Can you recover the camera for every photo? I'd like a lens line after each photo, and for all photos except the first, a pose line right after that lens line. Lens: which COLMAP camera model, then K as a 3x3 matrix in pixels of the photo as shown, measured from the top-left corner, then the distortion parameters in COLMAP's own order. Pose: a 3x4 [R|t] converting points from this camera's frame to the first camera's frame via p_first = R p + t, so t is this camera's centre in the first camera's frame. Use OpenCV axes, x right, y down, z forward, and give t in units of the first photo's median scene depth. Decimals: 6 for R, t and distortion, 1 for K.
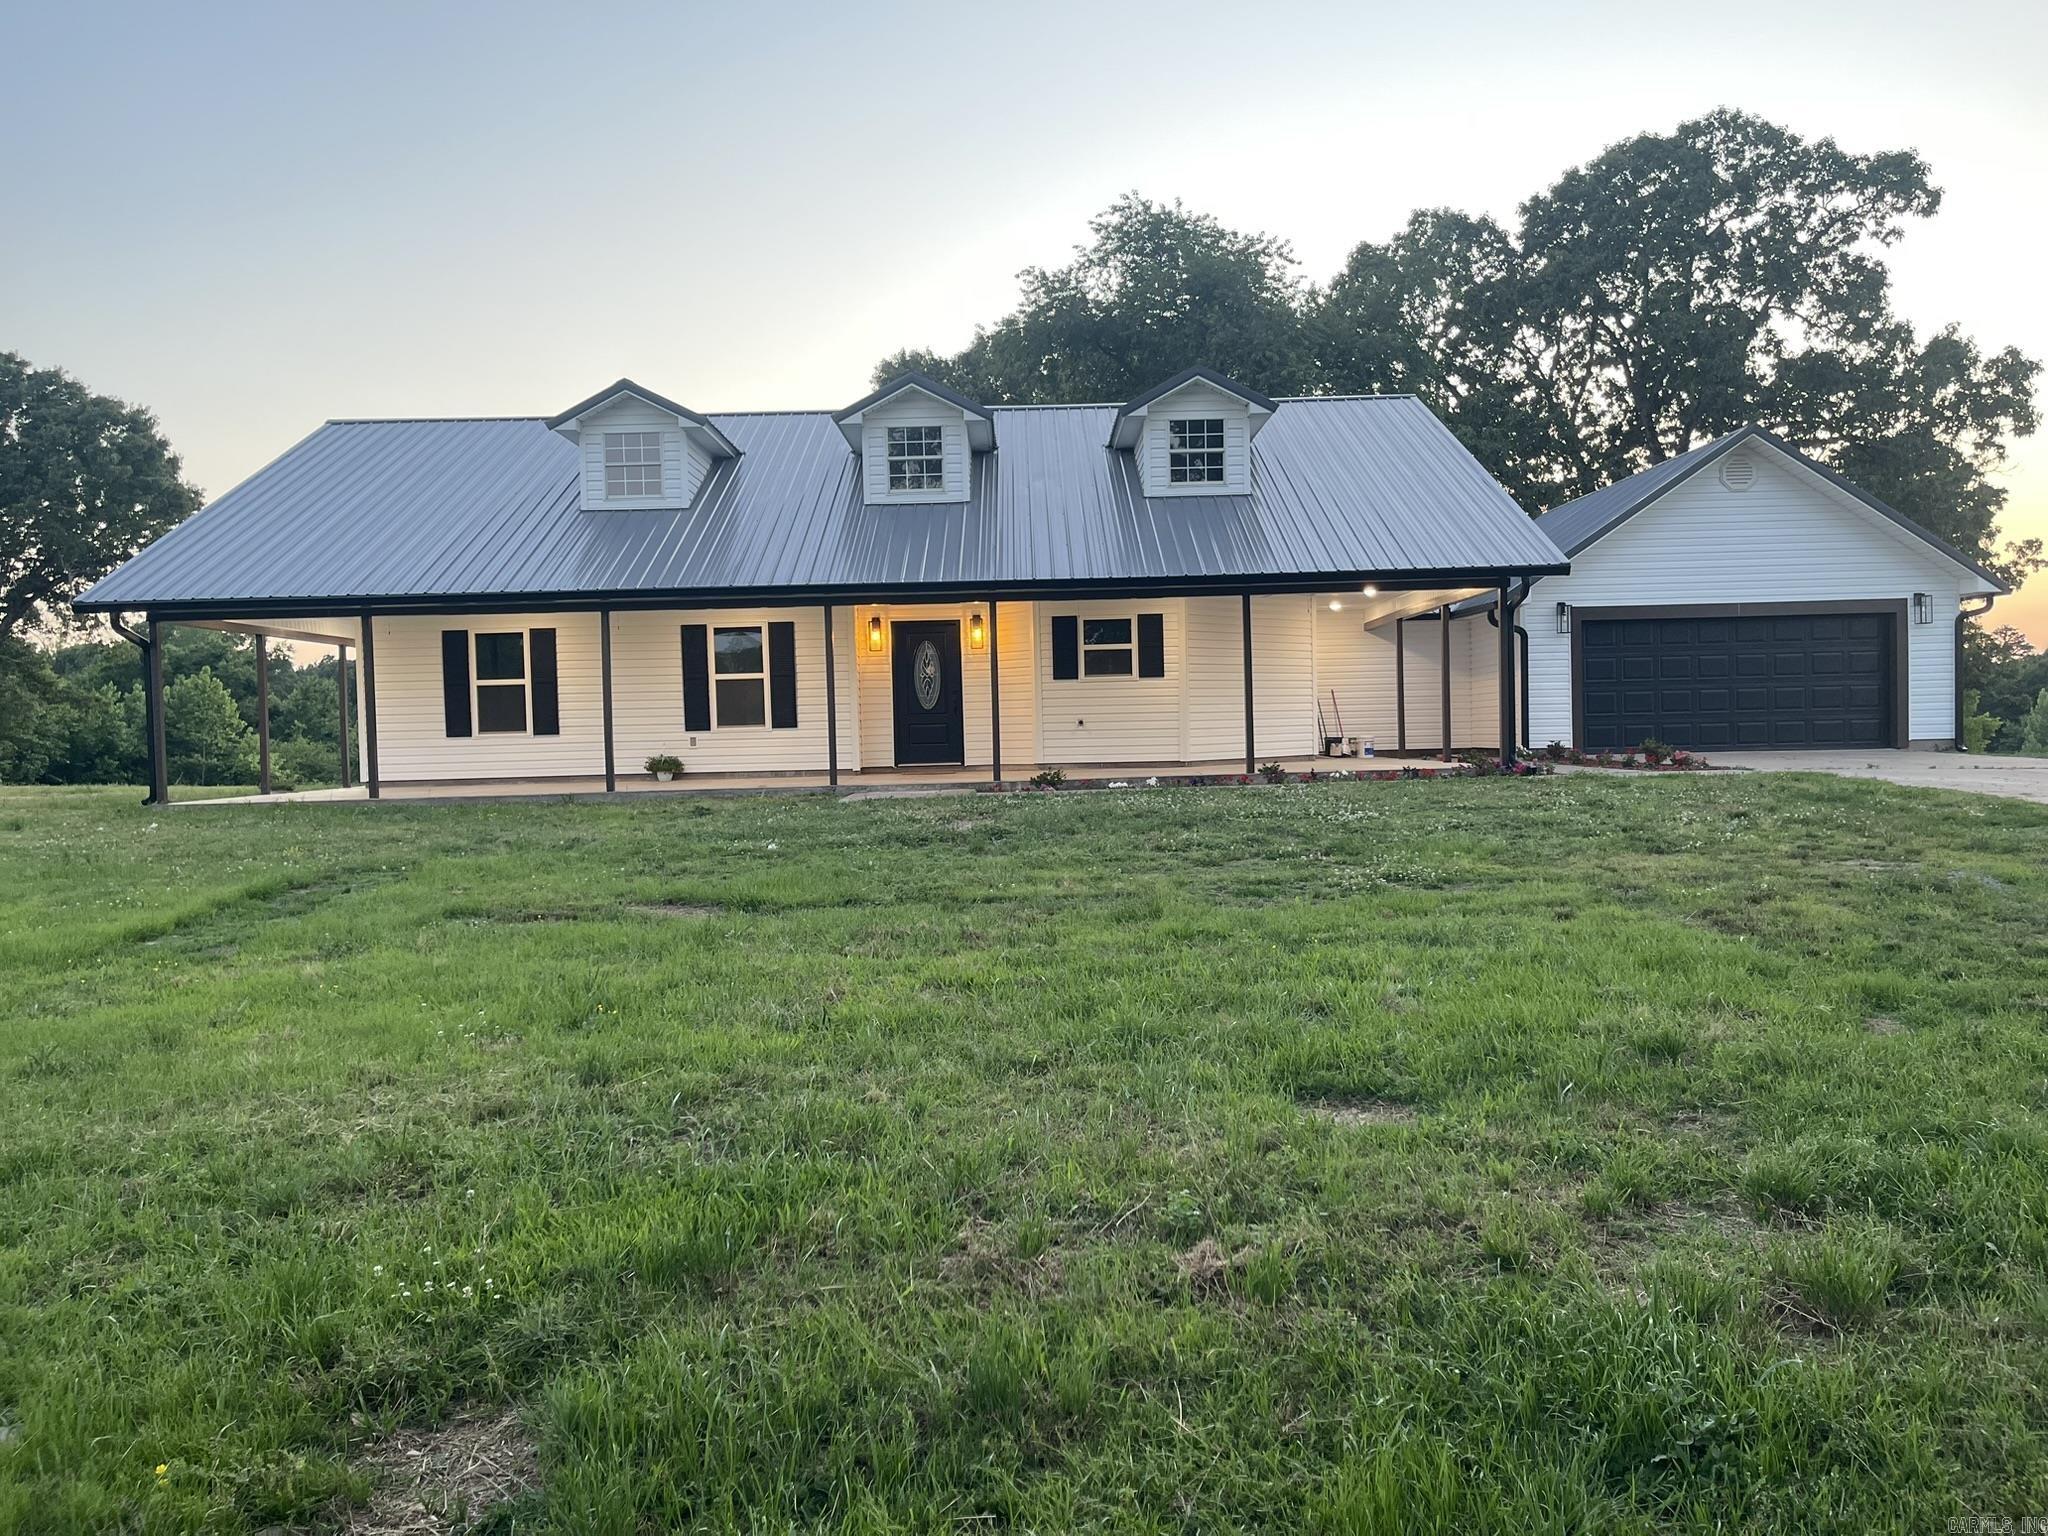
lens RADIAL K [[1547.7, 0, 1024.0], [0, 1547.7, 768.0], [0, 0, 1]] dist [0.063264, -0.071804]
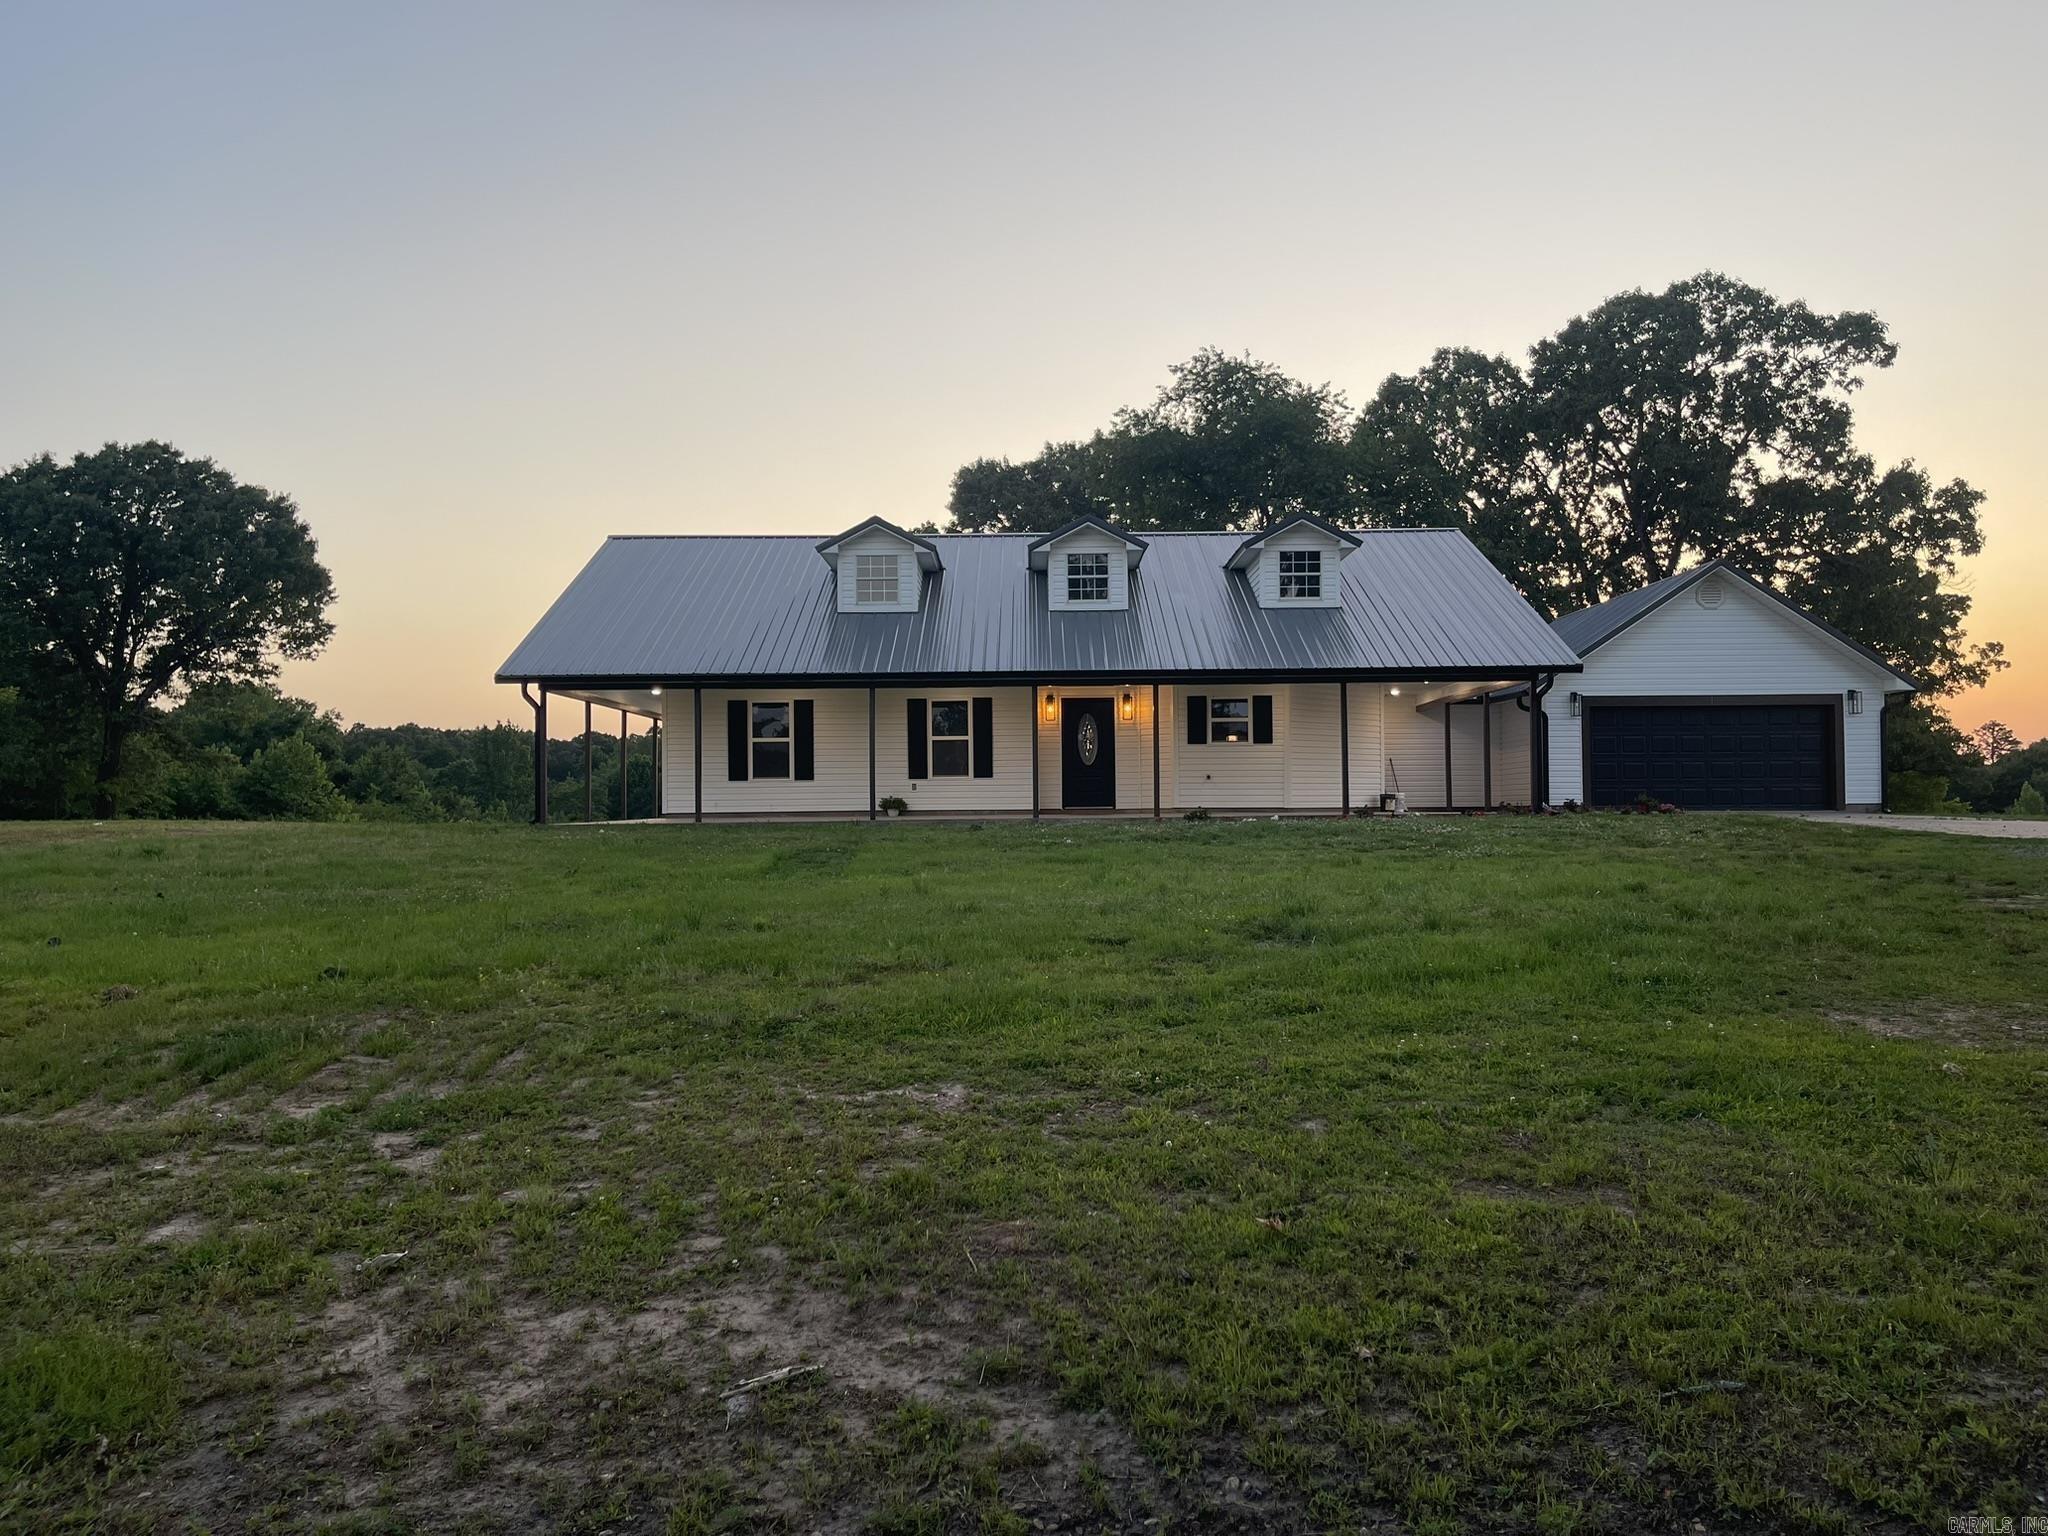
lens RADIAL K [[1563.0, 0, 1024.0], [0, 1563.0, 768.0], [0, 0, 1]] dist [0.046509, 0.001341]
pose [[0.999868, 0.016080, 0.002229, -0.061289], [-0.015944, 0.998557, -0.051286, 0.016537], [-0.003051, 0.051244, 0.998682, -0.161137]]
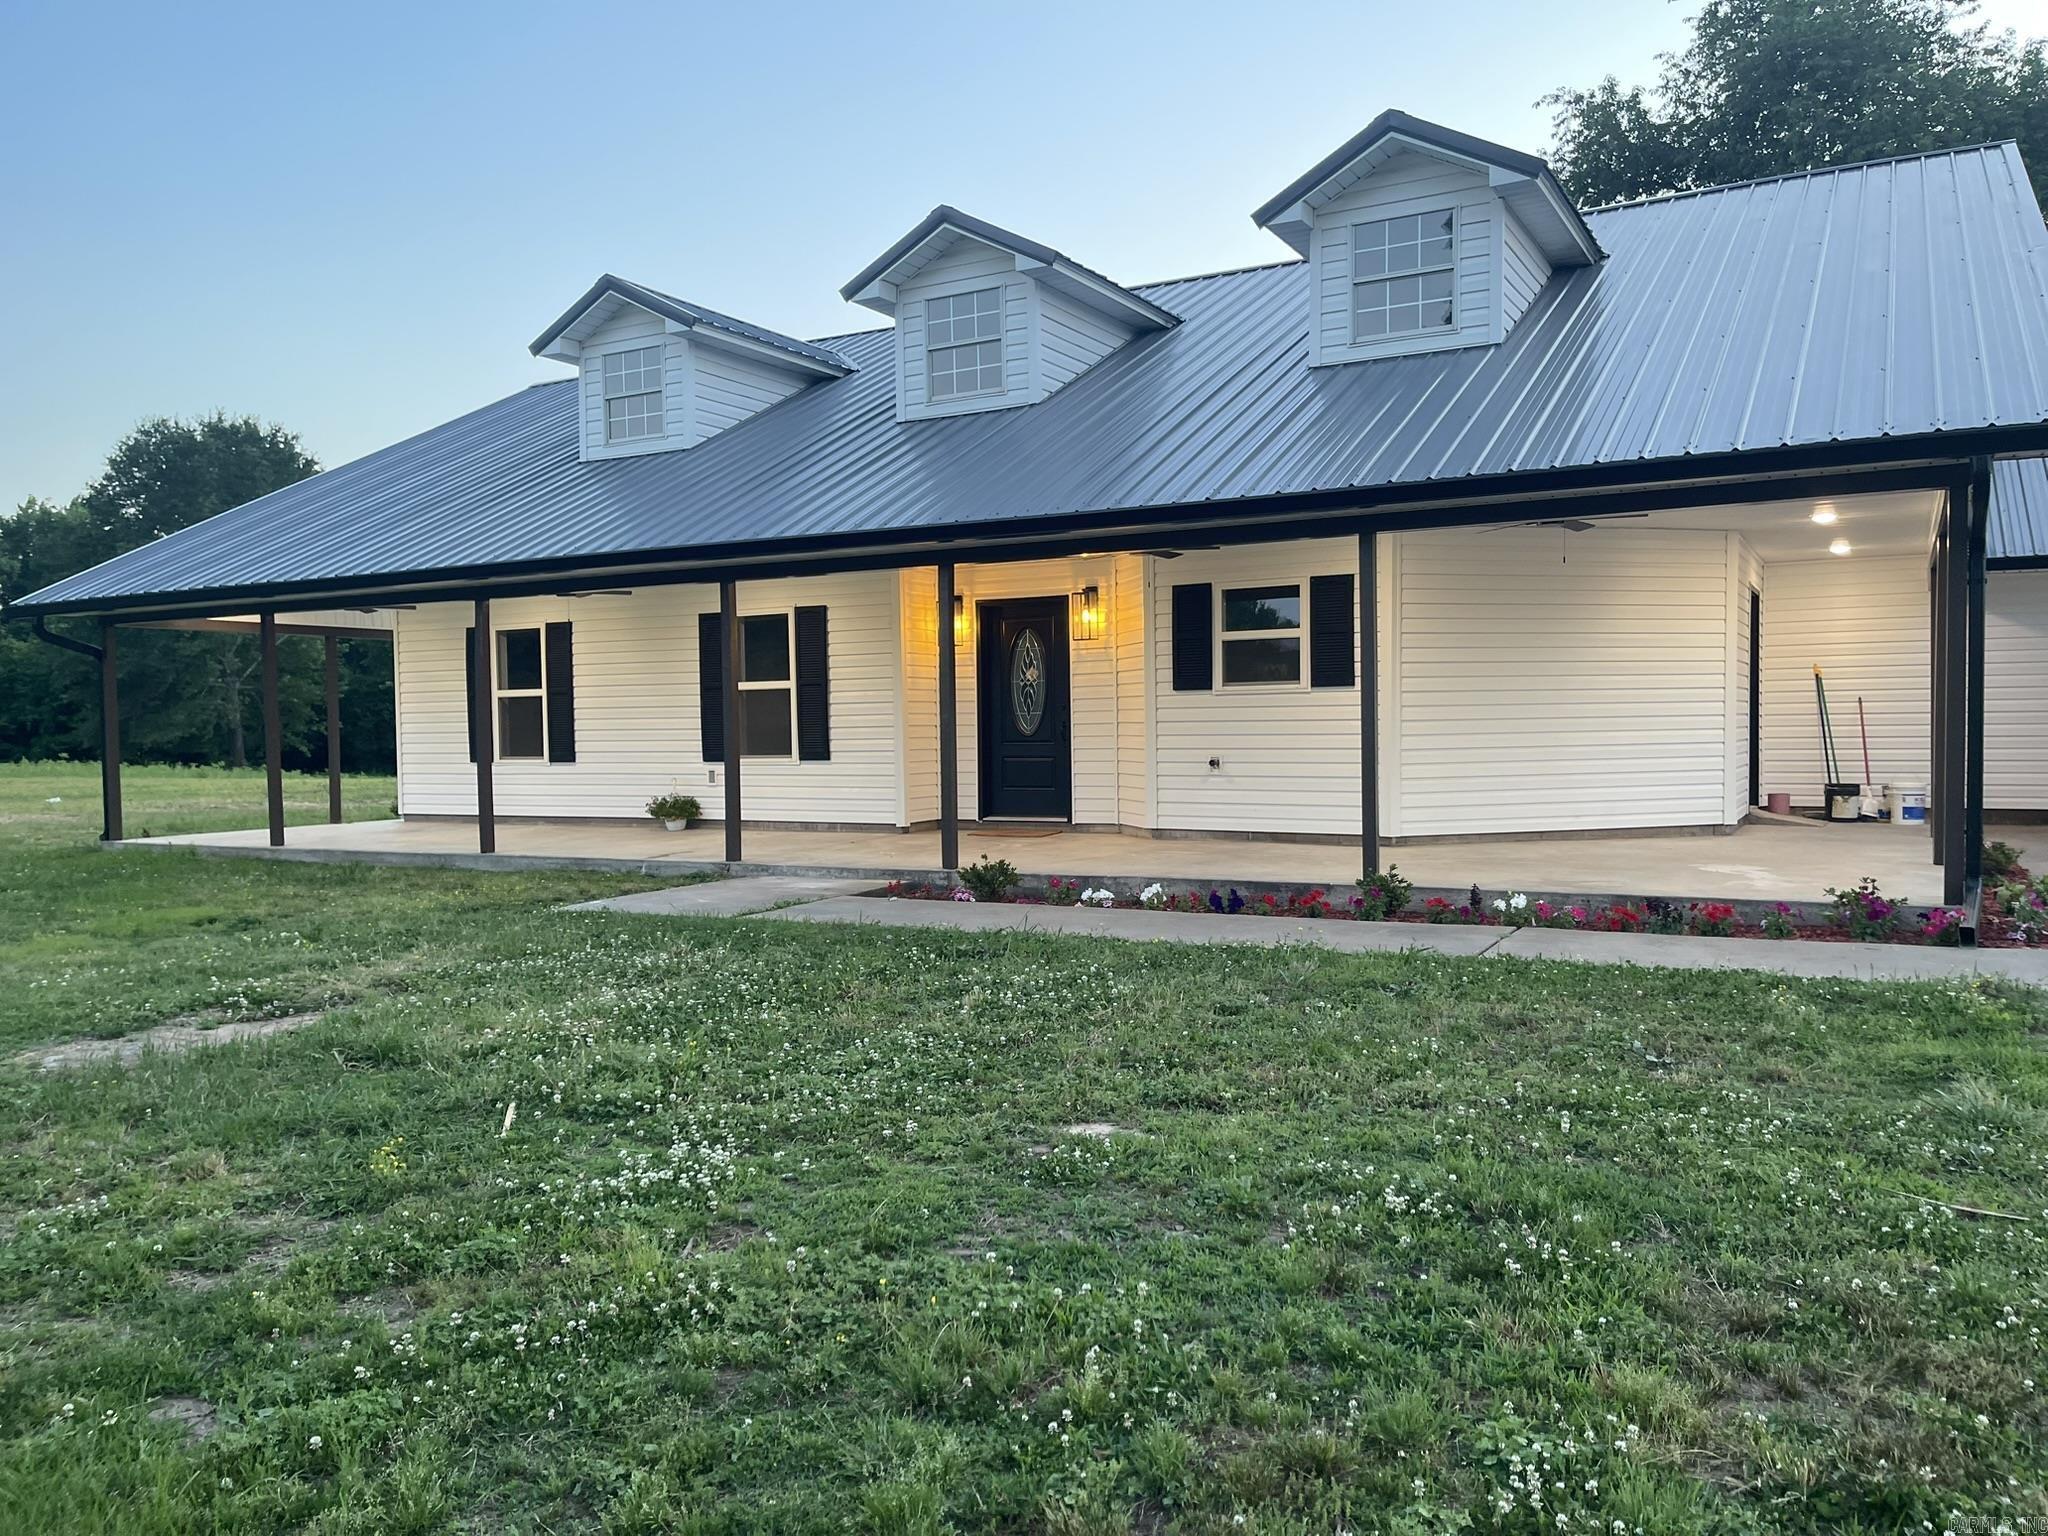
lens RADIAL K [[1563.0, 0, 1024.0], [0, 1563.0, 768.0], [0, 0, 1]] dist [0.046509, 0.001341]
pose [[0.875539, 0.025229, -0.482488, 0.131006], [-0.018828, 0.999659, 0.018105, -0.018467], [0.482780, -0.006767, 0.875715, 0.219570]]
